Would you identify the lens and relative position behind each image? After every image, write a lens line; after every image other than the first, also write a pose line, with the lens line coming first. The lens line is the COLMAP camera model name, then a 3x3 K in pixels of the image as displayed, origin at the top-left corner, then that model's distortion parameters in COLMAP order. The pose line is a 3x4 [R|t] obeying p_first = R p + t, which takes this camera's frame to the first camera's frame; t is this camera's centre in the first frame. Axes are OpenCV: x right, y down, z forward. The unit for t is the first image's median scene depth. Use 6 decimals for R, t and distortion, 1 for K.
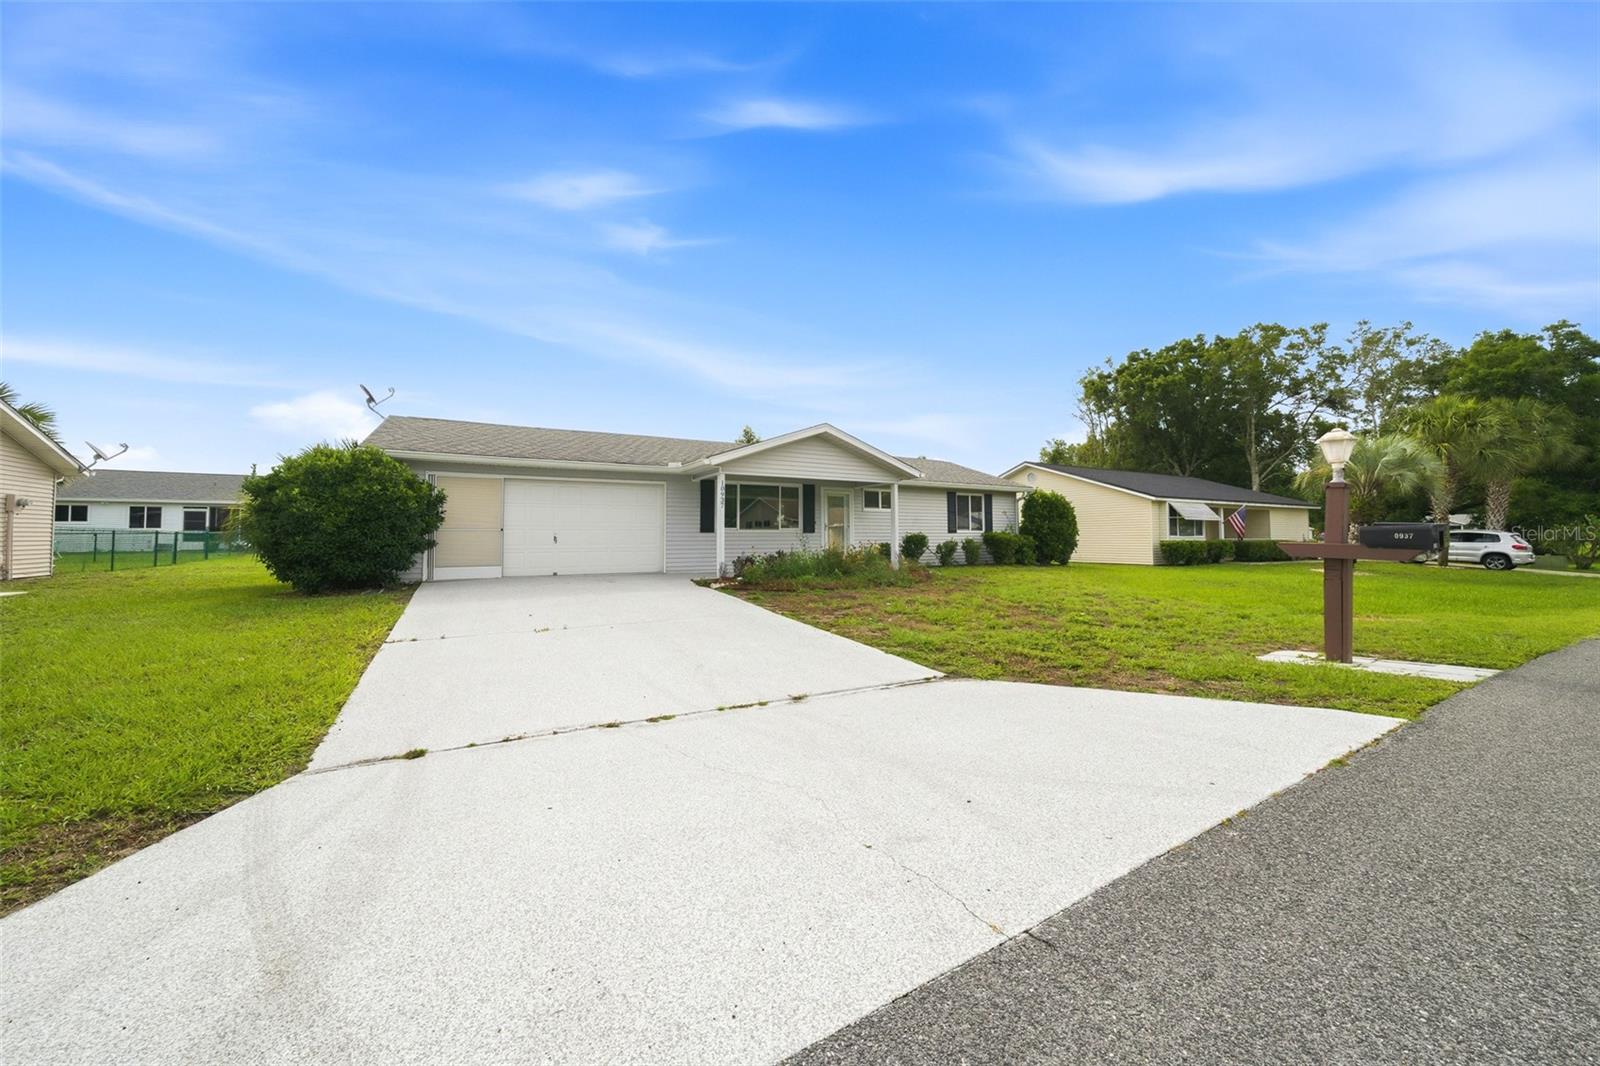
lens RADIAL K [[559.0, 0, 806.9], [0, 559.0, 528.6], [0, 0, 1]] dist [-0.036451, 0.000053]
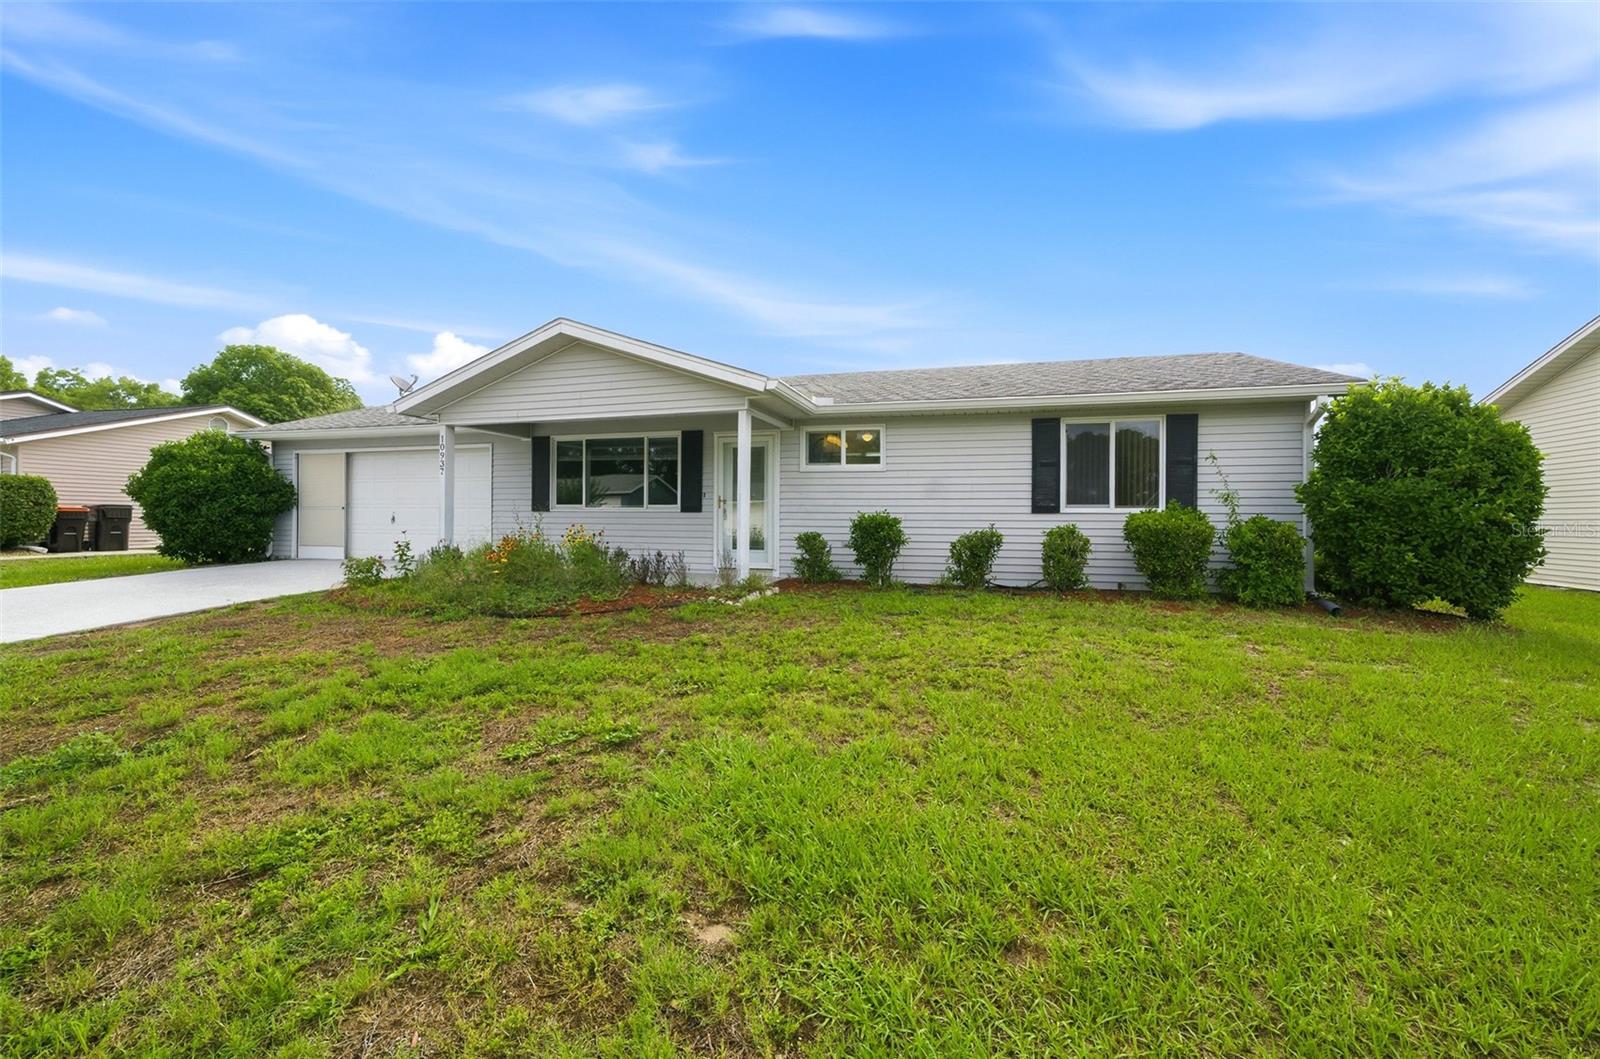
lens RADIAL K [[636.8, 0, 795.7], [0, 636.8, 518.8], [0, 0, 1]] dist [-0.002955, -0.000024]
pose [[0.689742, 0.007966, -0.724012, 0.494994], [0.002866, 0.999902, 0.013732, 0.004946], [0.724050, -0.011547, 0.689651, 0.531113]]
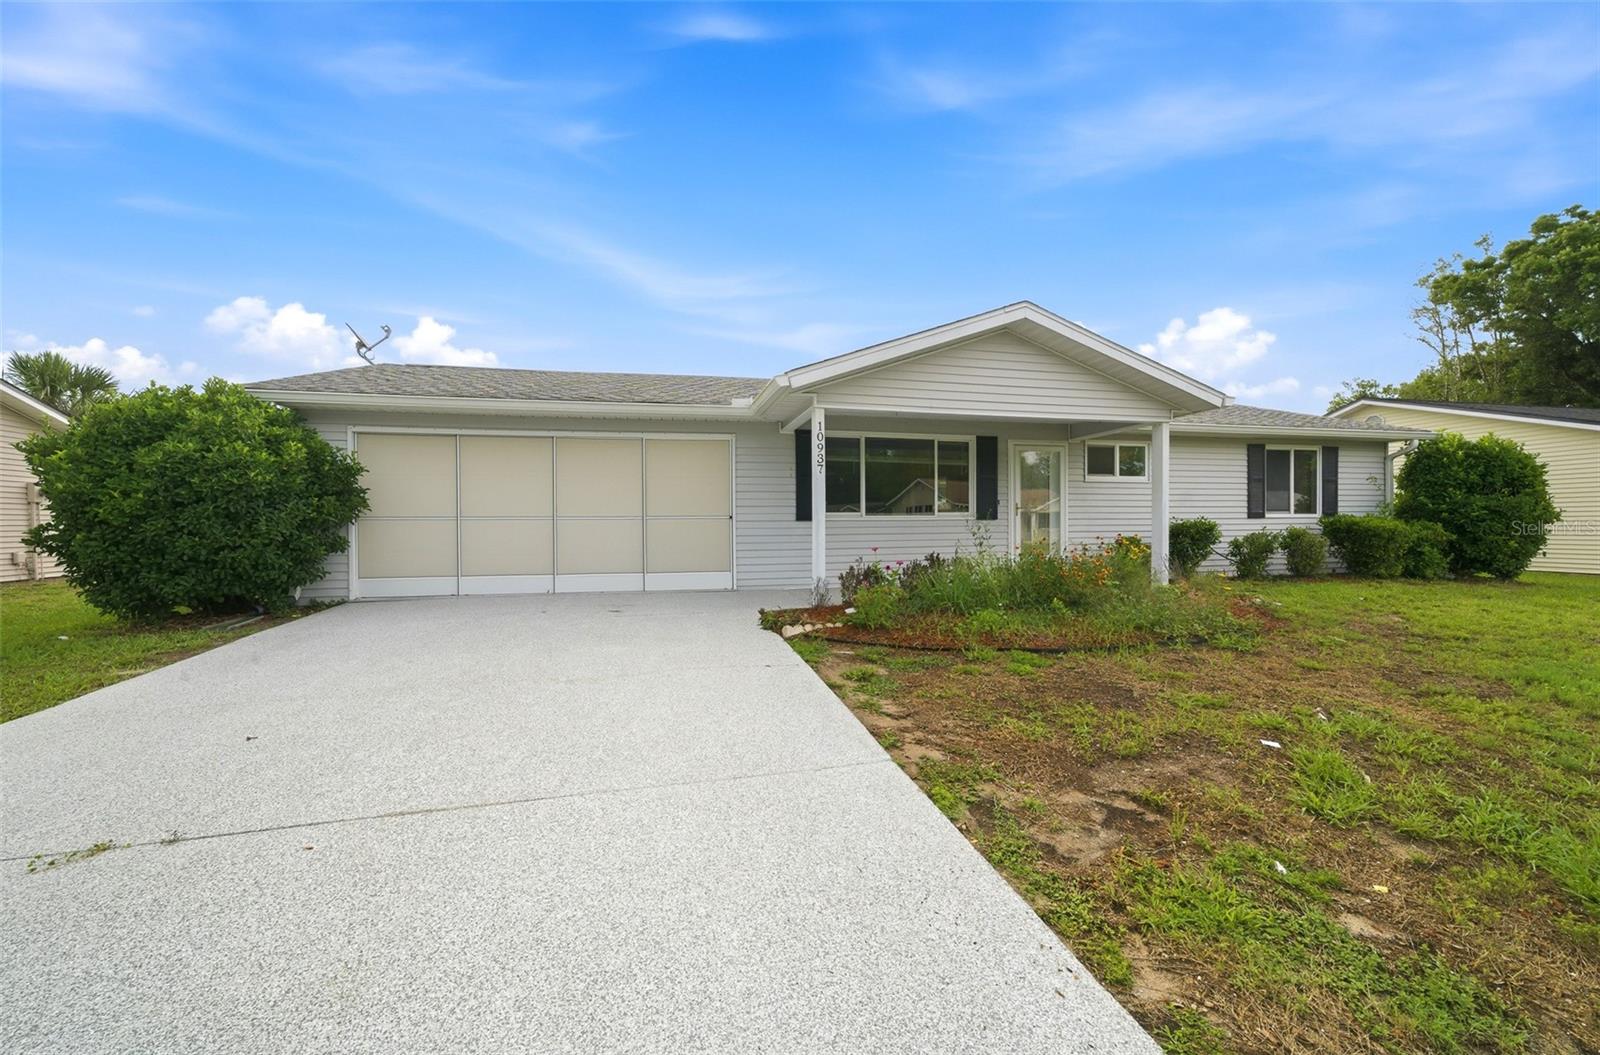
lens RADIAL K [[587.0, 0, 794.6], [0, 587.0, 535.0], [0, 0, 1]] dist [0.002248, -0.000153]
pose [[0.954882, 0.001718, -0.296981, -0.004709], [0.008775, 0.999384, 0.033993, 0.000777], [0.296856, -0.035065, 0.954278, 0.311591]]
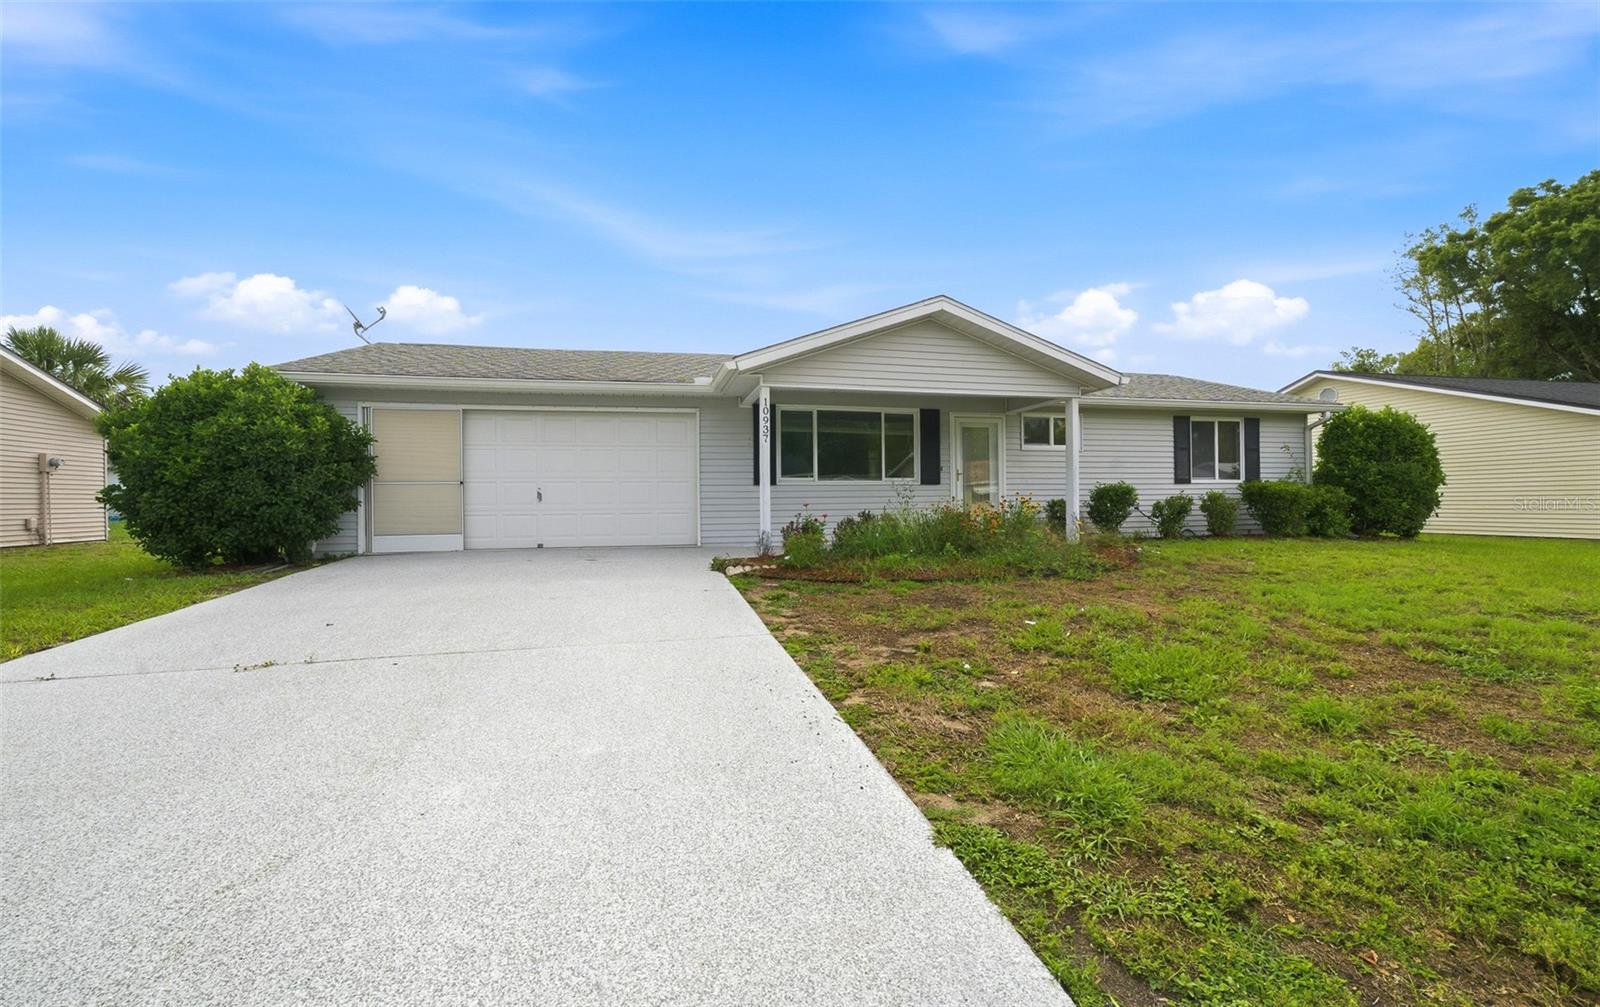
lens RADIAL K [[631.2, 0, 800.2], [0, 631.2, 500.3], [0, 0, 1]] dist [0.000068, -0.000127]
pose [[0.957924, -0.005858, -0.286962, 0.060145], [0.010996, 0.999807, 0.016294, 0.010470], [0.286811, -0.018764, 0.957803, 0.228245]]
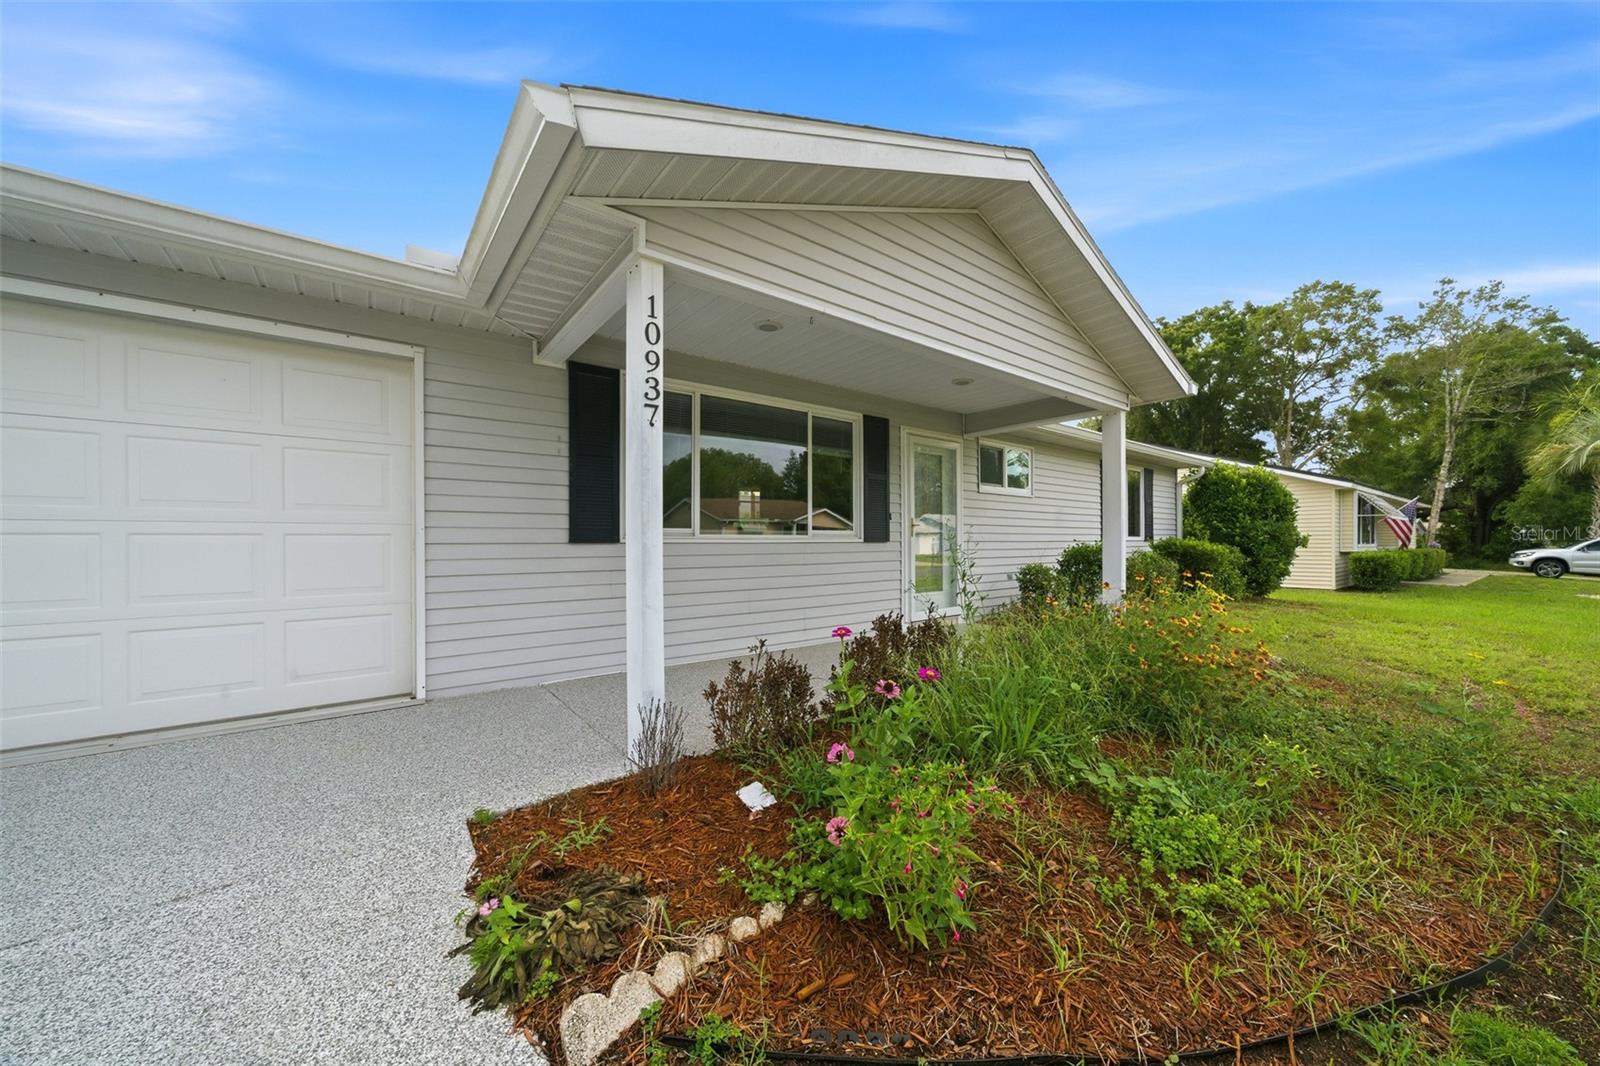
lens RADIAL K [[563.6, 0, 803.0], [0, 563.6, 541.9], [0, 0, 1]] dist [-0.012519, 0.000002]
pose [[0.991180, -0.001330, 0.132517, -0.084899], [-0.000559, 0.999899, 0.014218, 0.001539], [-0.132523, -0.014167, 0.991079, 0.539328]]
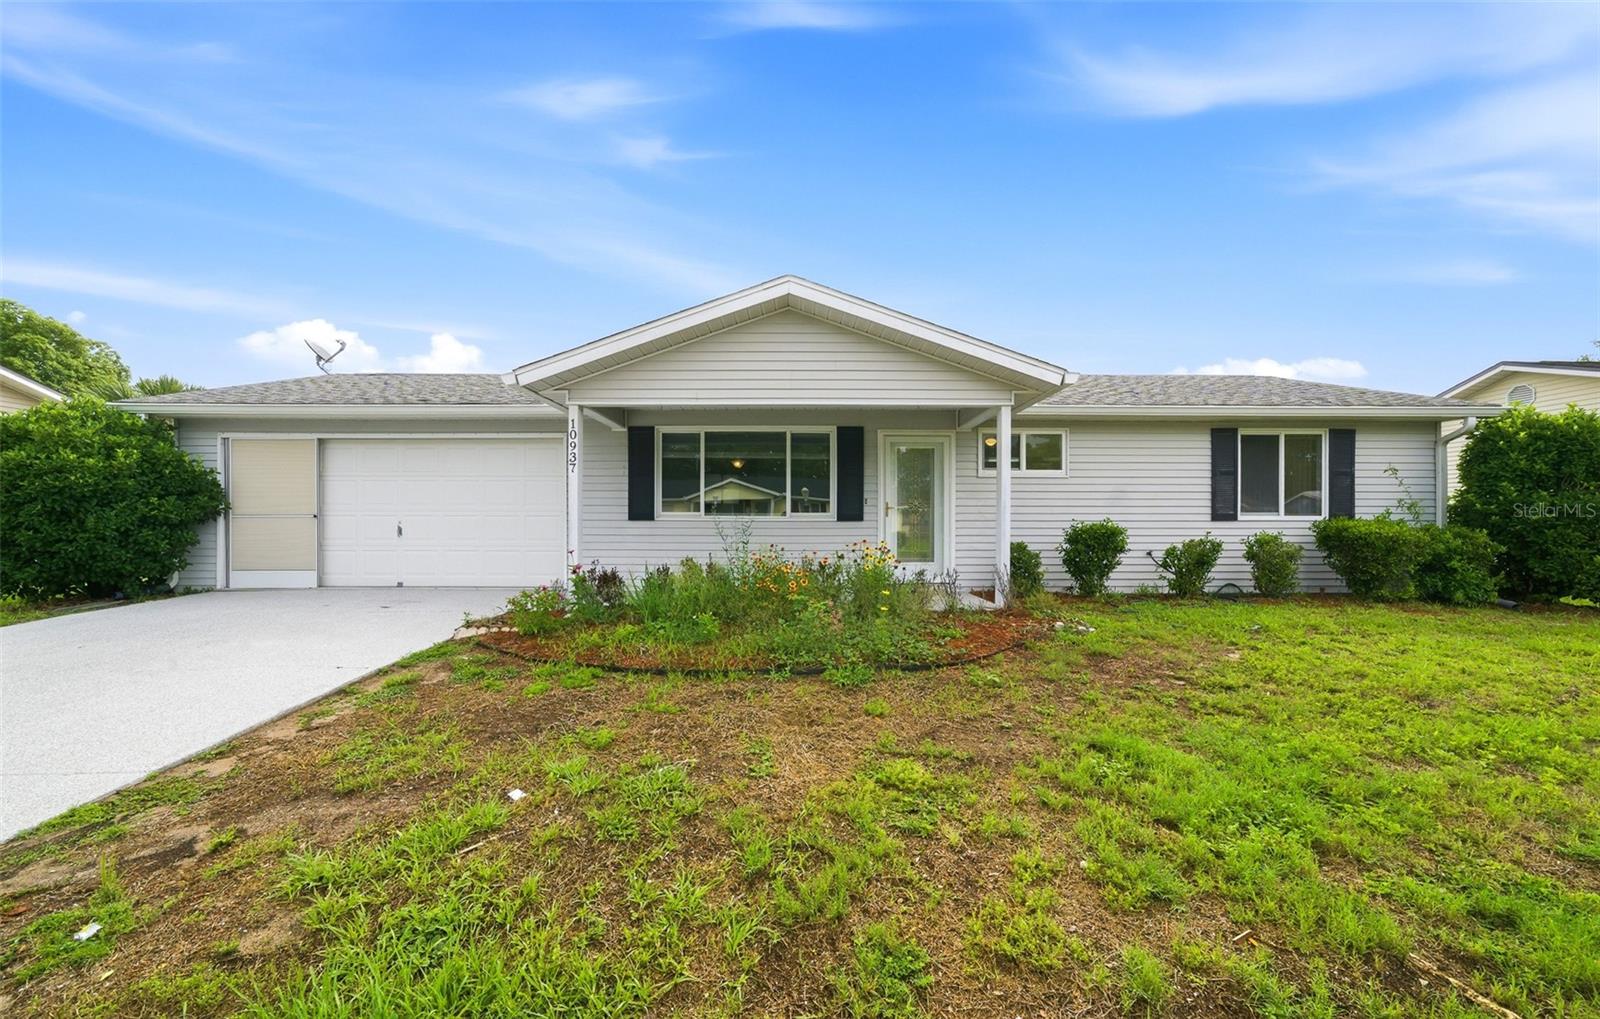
lens RADIAL K [[612.8, 0, 796.6], [0, 612.8, 527.2], [0, 0, 1]] dist [-0.000261, -0.000244]
pose [[0.870572, 0.008120, -0.491973, 0.208691], [0.003939, 0.999717, 0.023471, 0.000066], [0.492024, -0.022372, 0.870294, 0.419127]]
